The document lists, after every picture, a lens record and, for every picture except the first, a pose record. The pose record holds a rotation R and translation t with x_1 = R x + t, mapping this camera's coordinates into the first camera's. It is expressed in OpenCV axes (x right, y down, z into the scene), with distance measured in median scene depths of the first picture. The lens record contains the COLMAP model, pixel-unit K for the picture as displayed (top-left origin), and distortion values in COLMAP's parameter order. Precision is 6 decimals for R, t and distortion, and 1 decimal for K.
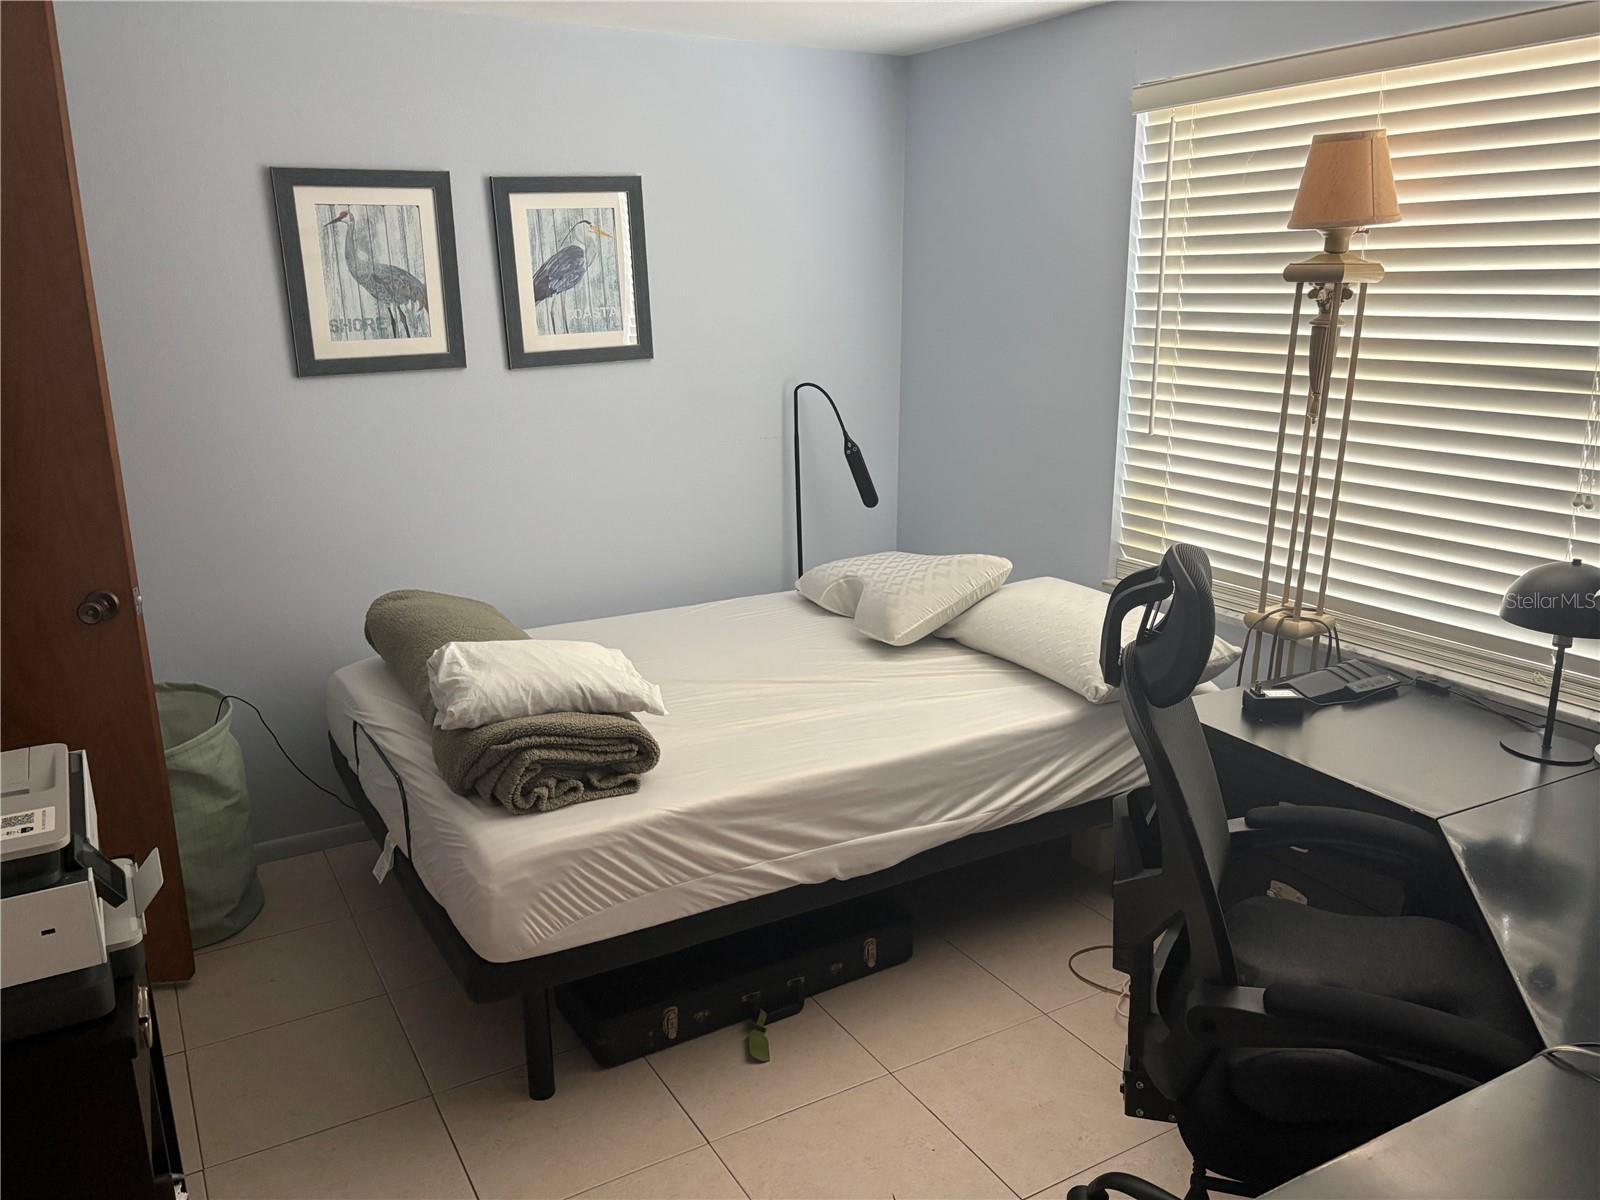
lens RADIAL K [[1208.9, 0, 796.8], [0, 1208.9, 607.2], [0, 0, 1]] dist [0.068772, -0.078690]
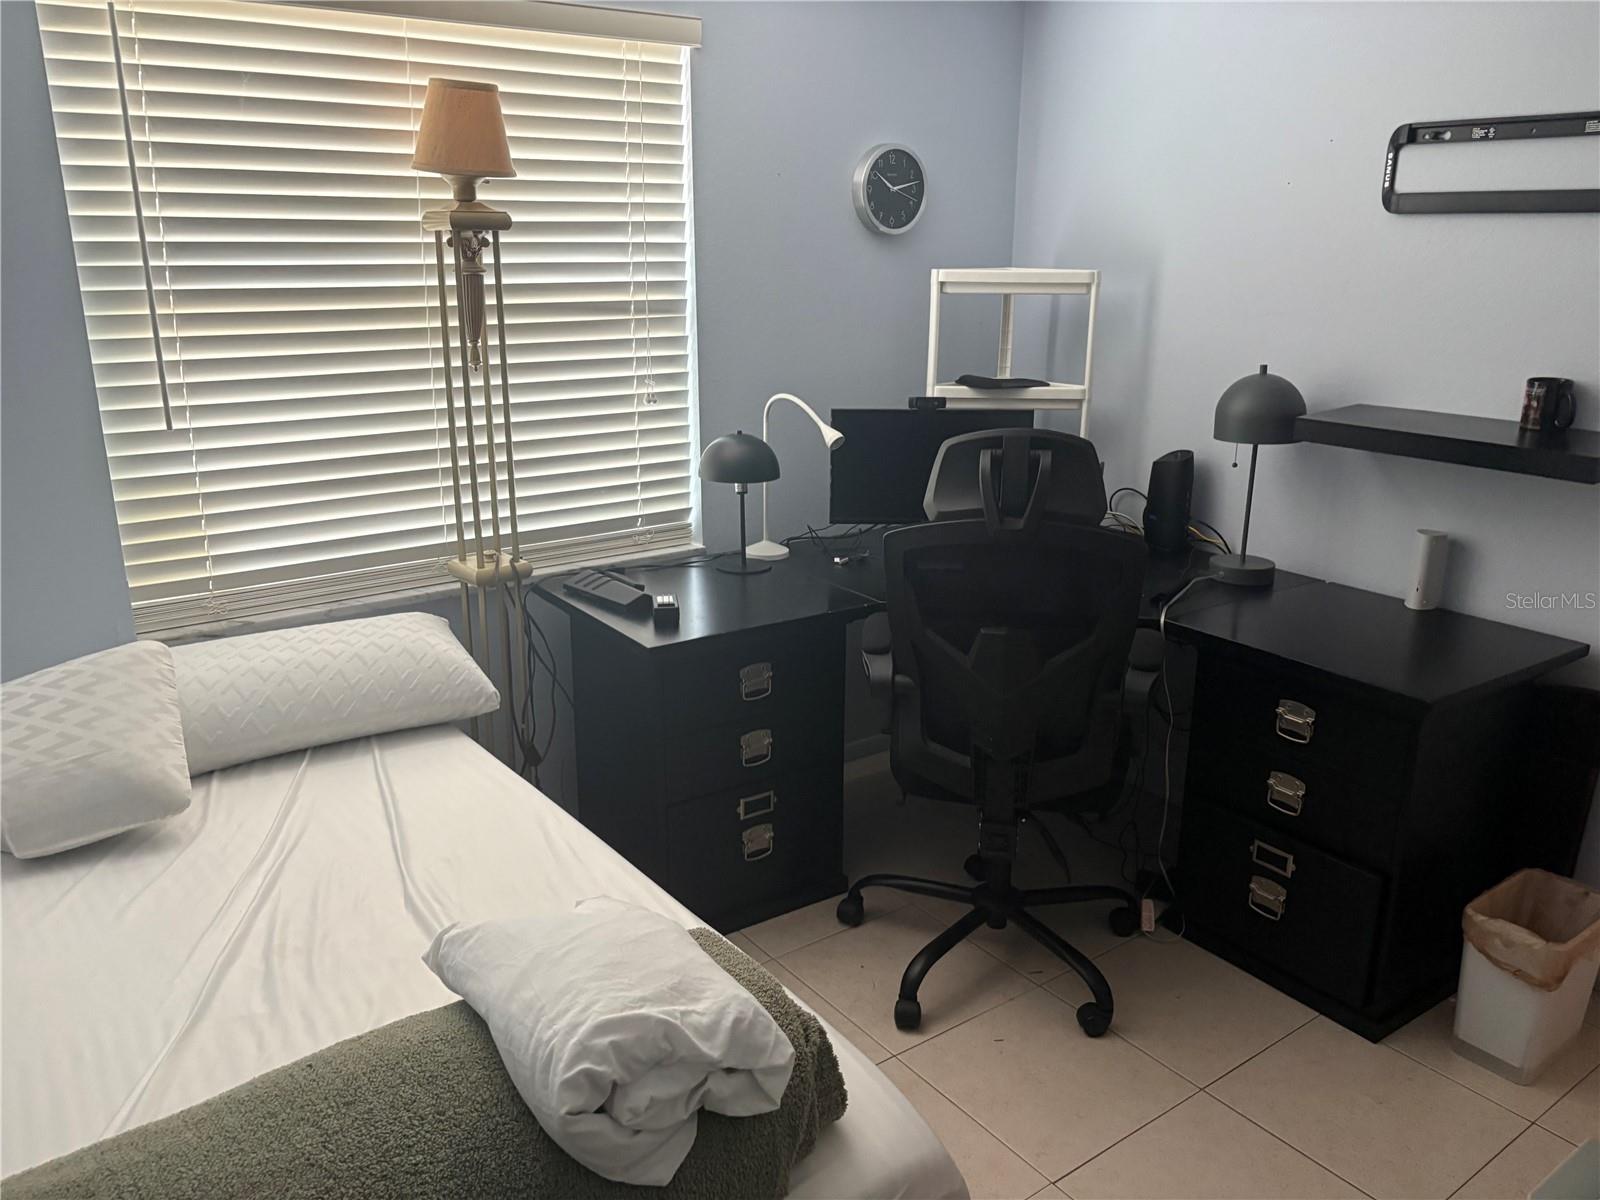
lens RADIAL K [[1208.9, 0, 796.8], [0, 1208.9, 607.2], [0, 0, 1]] dist [0.068772, -0.078690]
pose [[-0.103500, -0.286085, 0.952598, -0.650562], [0.261546, 0.916208, 0.303573, -0.217115], [-0.959626, 0.280568, -0.020003, 0.853230]]
